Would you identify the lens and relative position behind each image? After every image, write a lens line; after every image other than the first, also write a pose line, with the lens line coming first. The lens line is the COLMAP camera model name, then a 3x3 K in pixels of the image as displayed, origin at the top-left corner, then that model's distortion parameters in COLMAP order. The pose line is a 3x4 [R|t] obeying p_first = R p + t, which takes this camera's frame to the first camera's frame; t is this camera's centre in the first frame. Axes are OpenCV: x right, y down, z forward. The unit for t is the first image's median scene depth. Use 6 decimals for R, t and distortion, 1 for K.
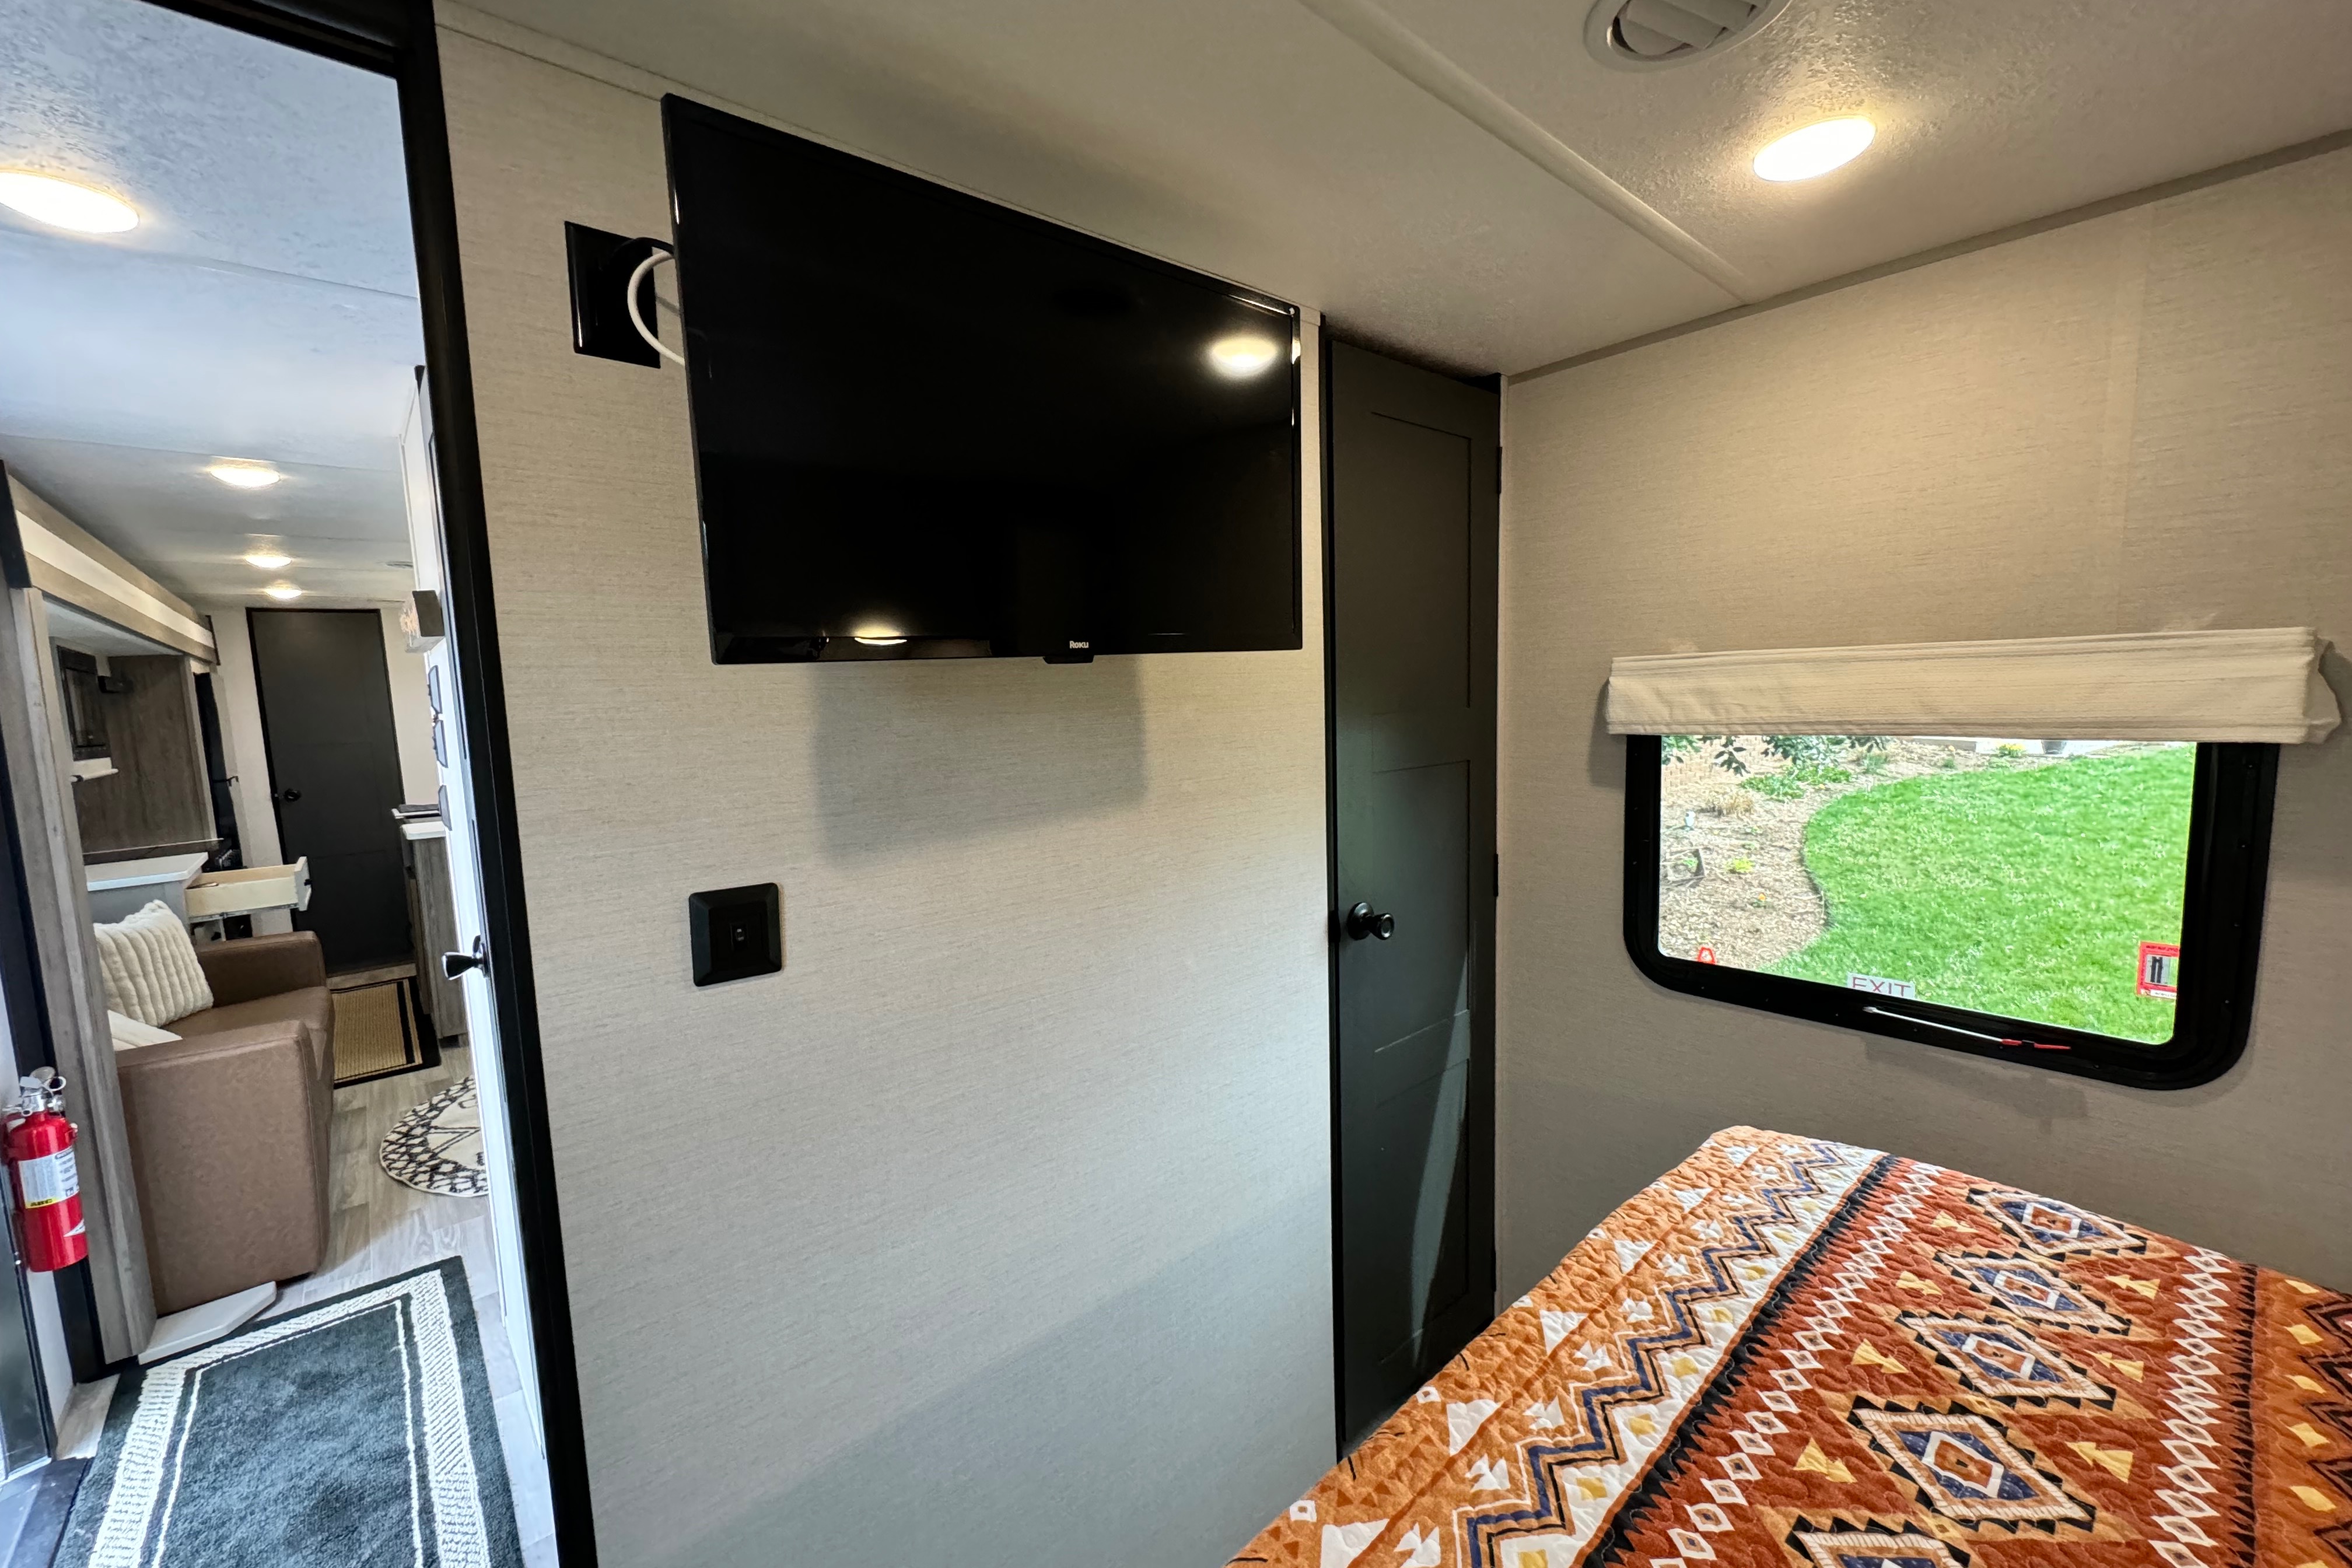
lens RADIAL K [[941.0, 0, 1174.7], [0, 941.0, 787.9], [0, 0, 1]] dist [0.000488, -0.000132]
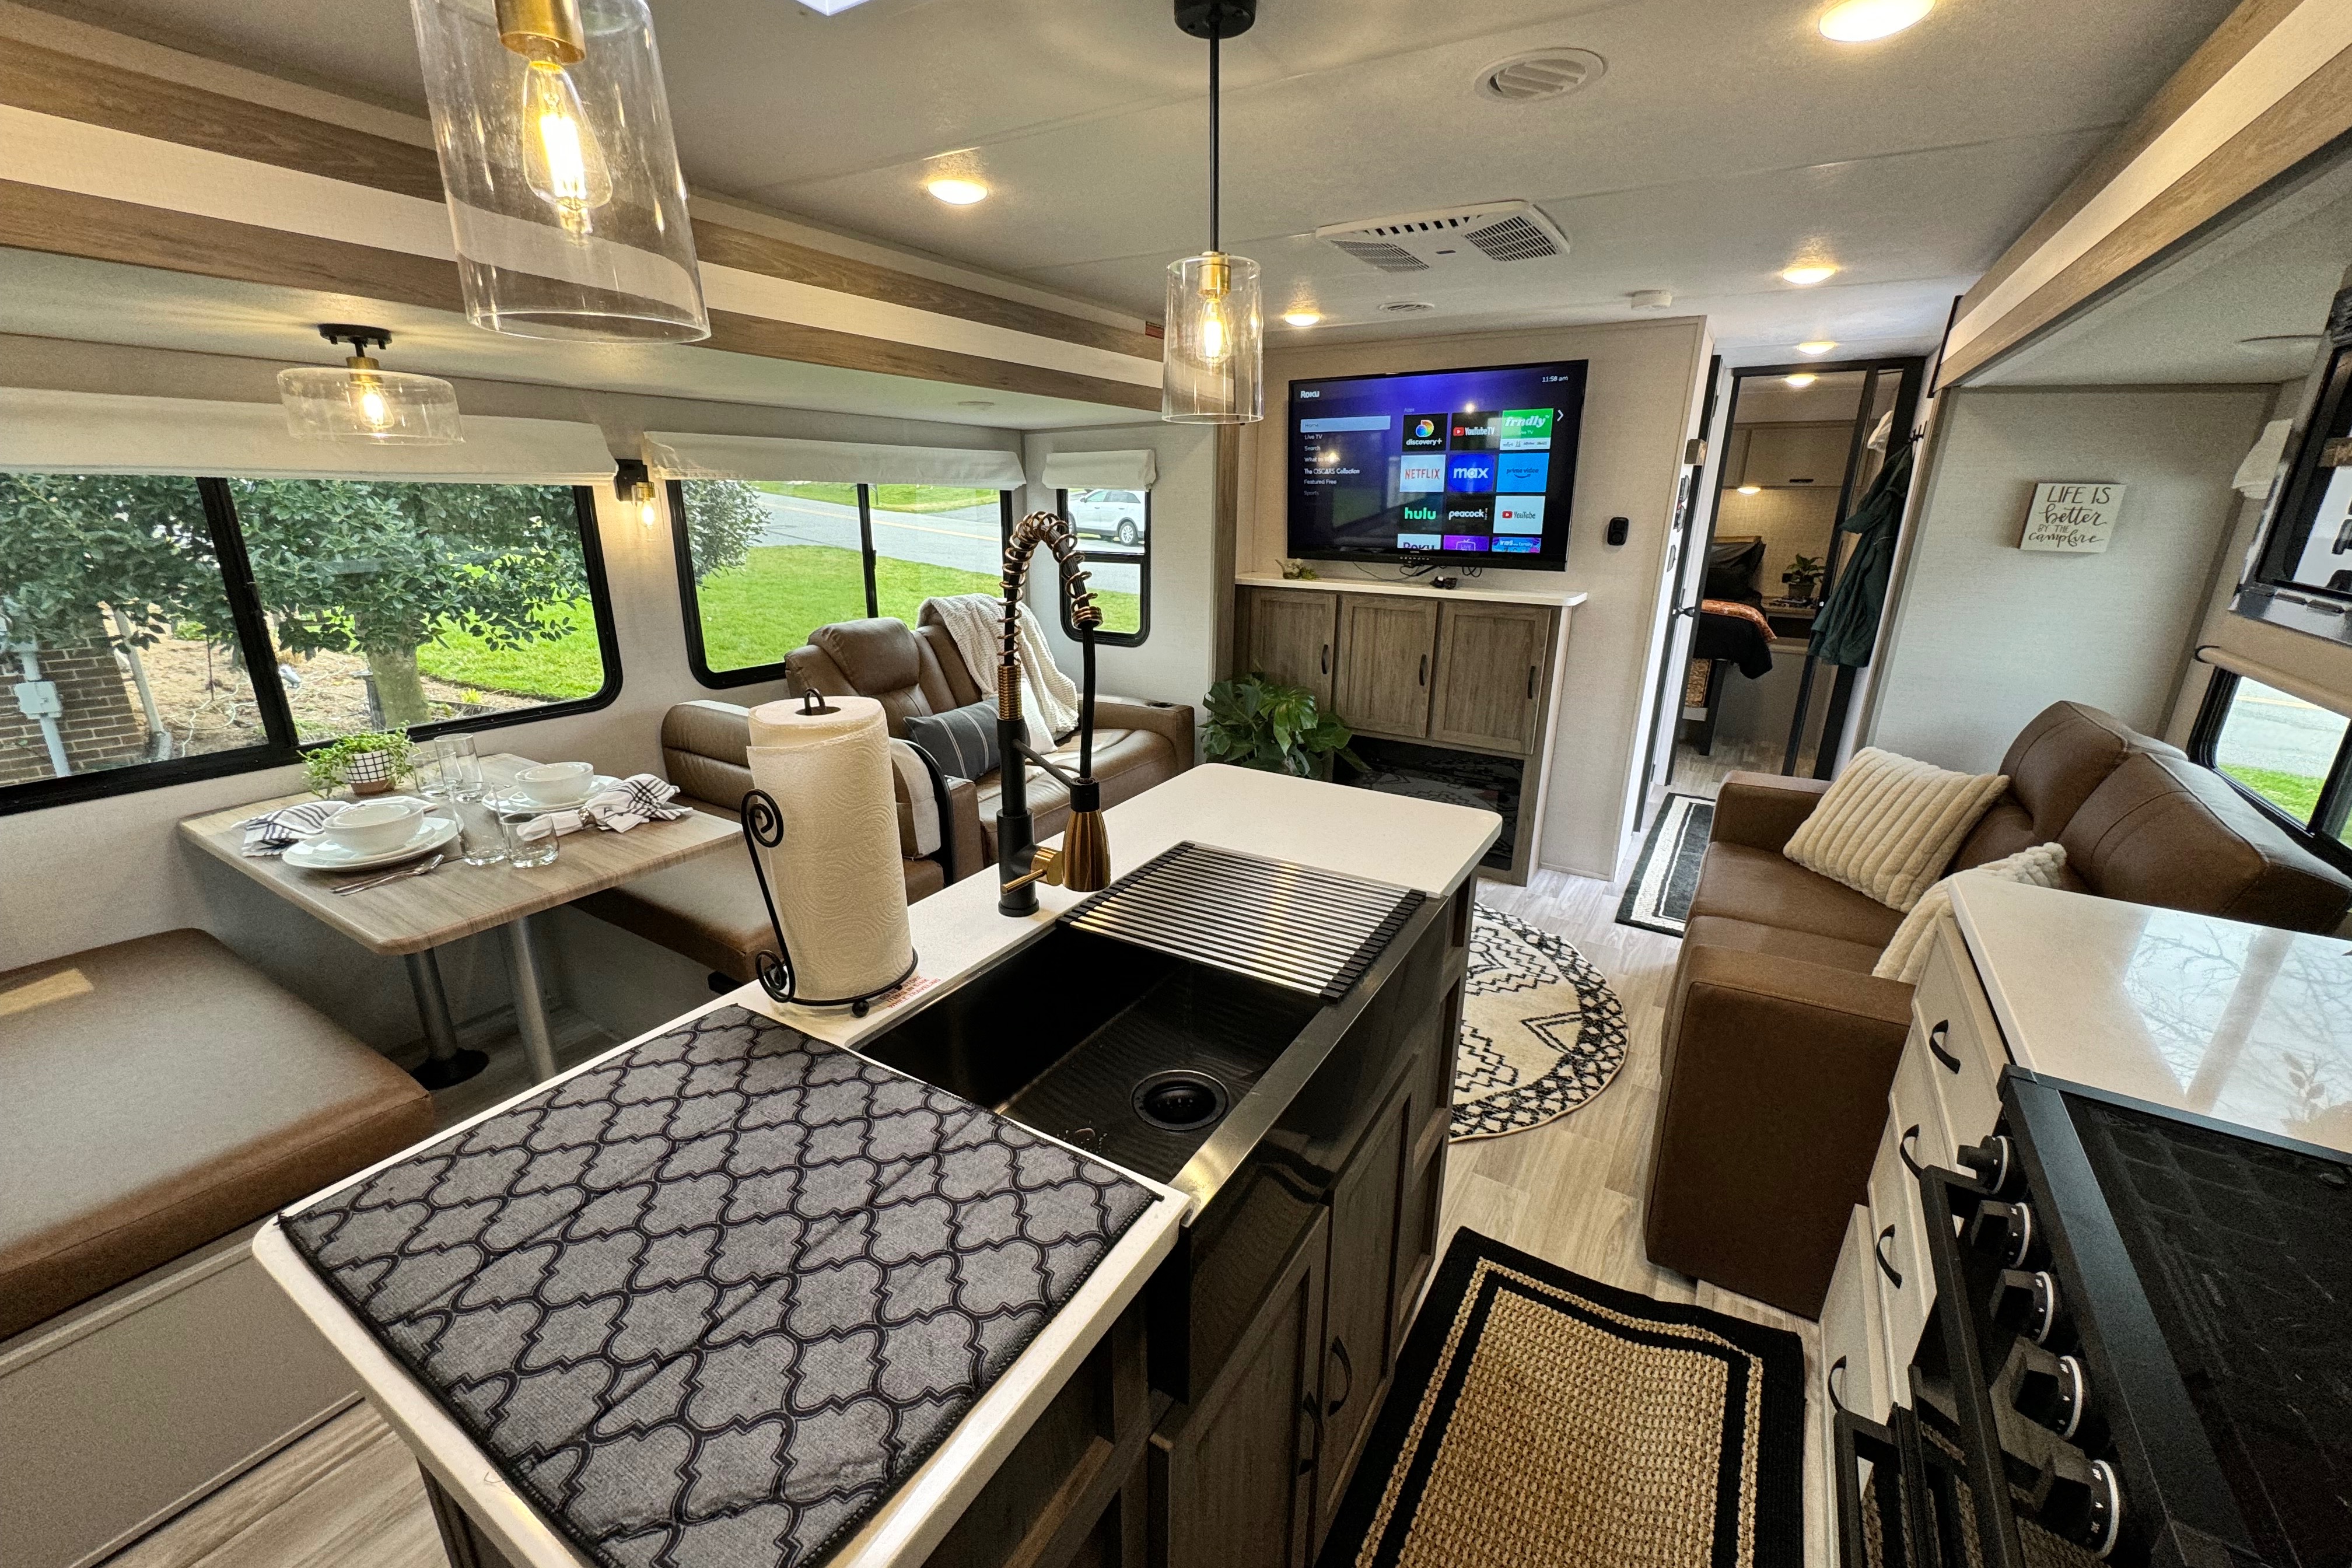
lens RADIAL K [[941.0, 0, 1169.7], [0, 941.0, 779.4], [0, 0, 1]] dist [0.000488, -0.000132]
pose [[-0.290898, -0.254707, 0.922227, -1.956688], [0.097205, 0.951056, 0.293331, -0.168508], [-0.951803, 0.174975, -0.251901, 2.119033]]
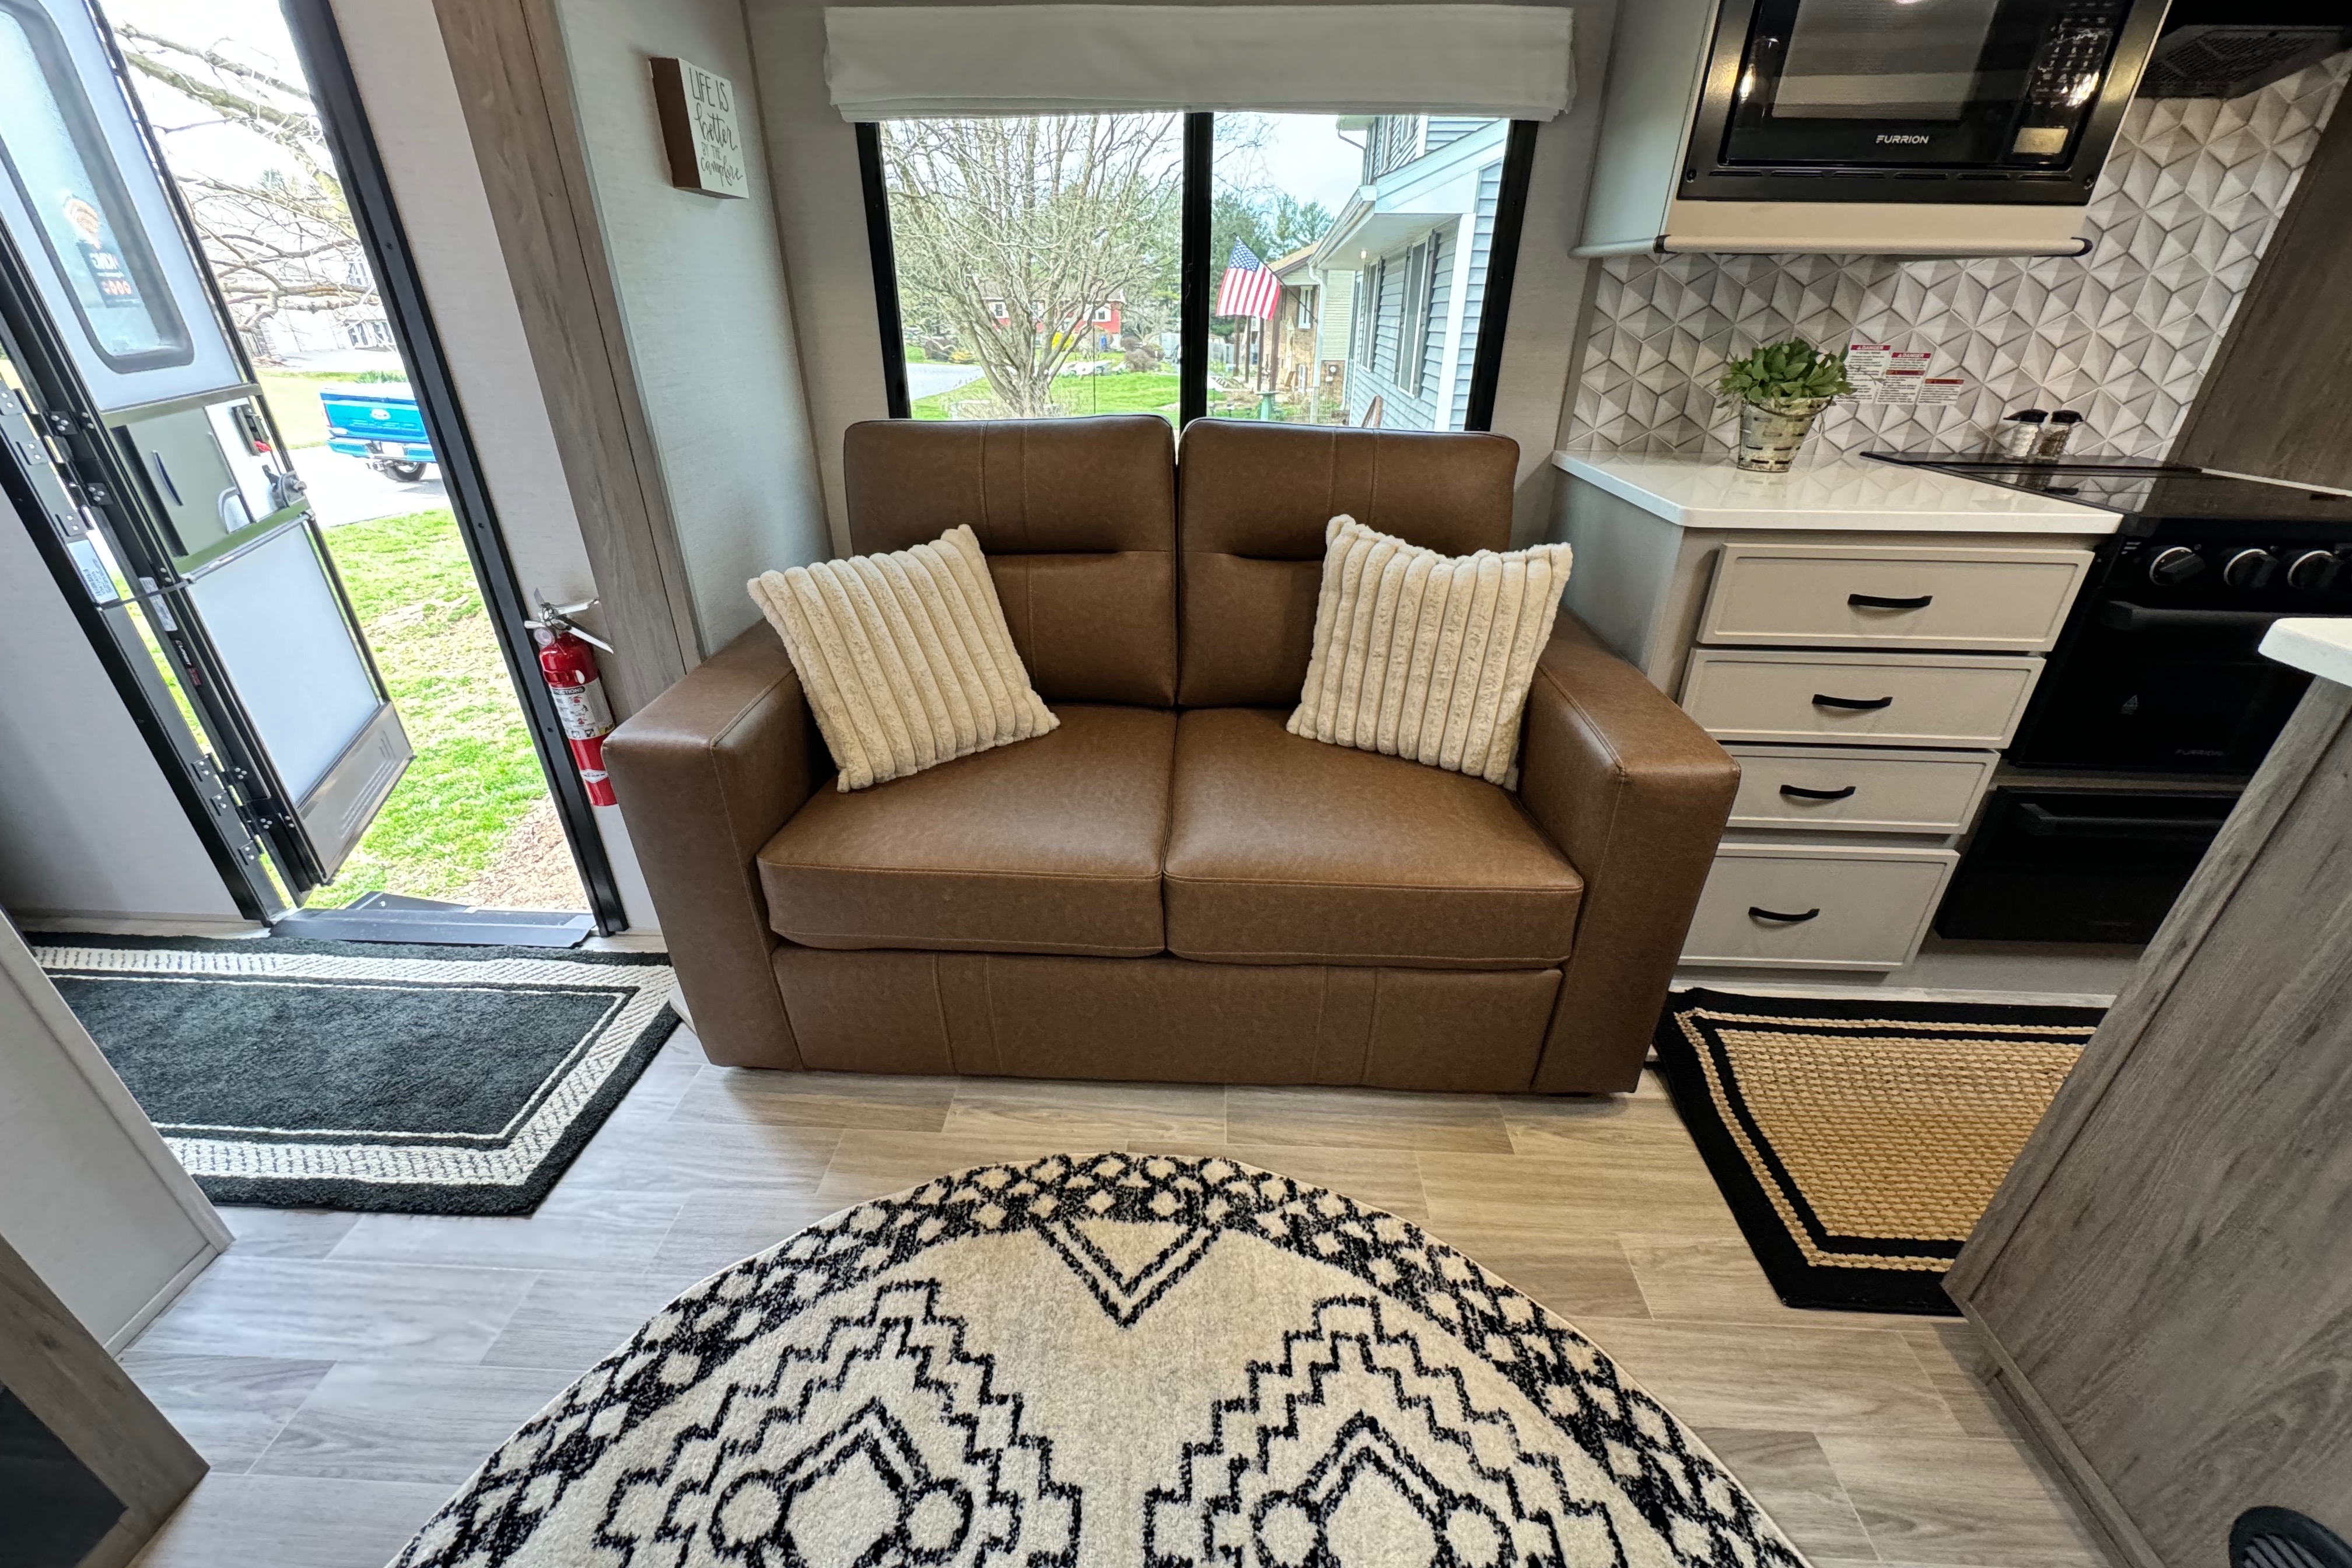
lens RADIAL K [[941.0, 0, 1171.4], [0, 941.0, 784.4], [0, 0, 1]] dist [0.000488, -0.000132]
pose [[-0.687751, 0.370909, -0.624039, -0.852223], [-0.057530, 0.829071, 0.556176, -0.044661], [0.723663, 0.418412, -0.548856, 1.631299]]
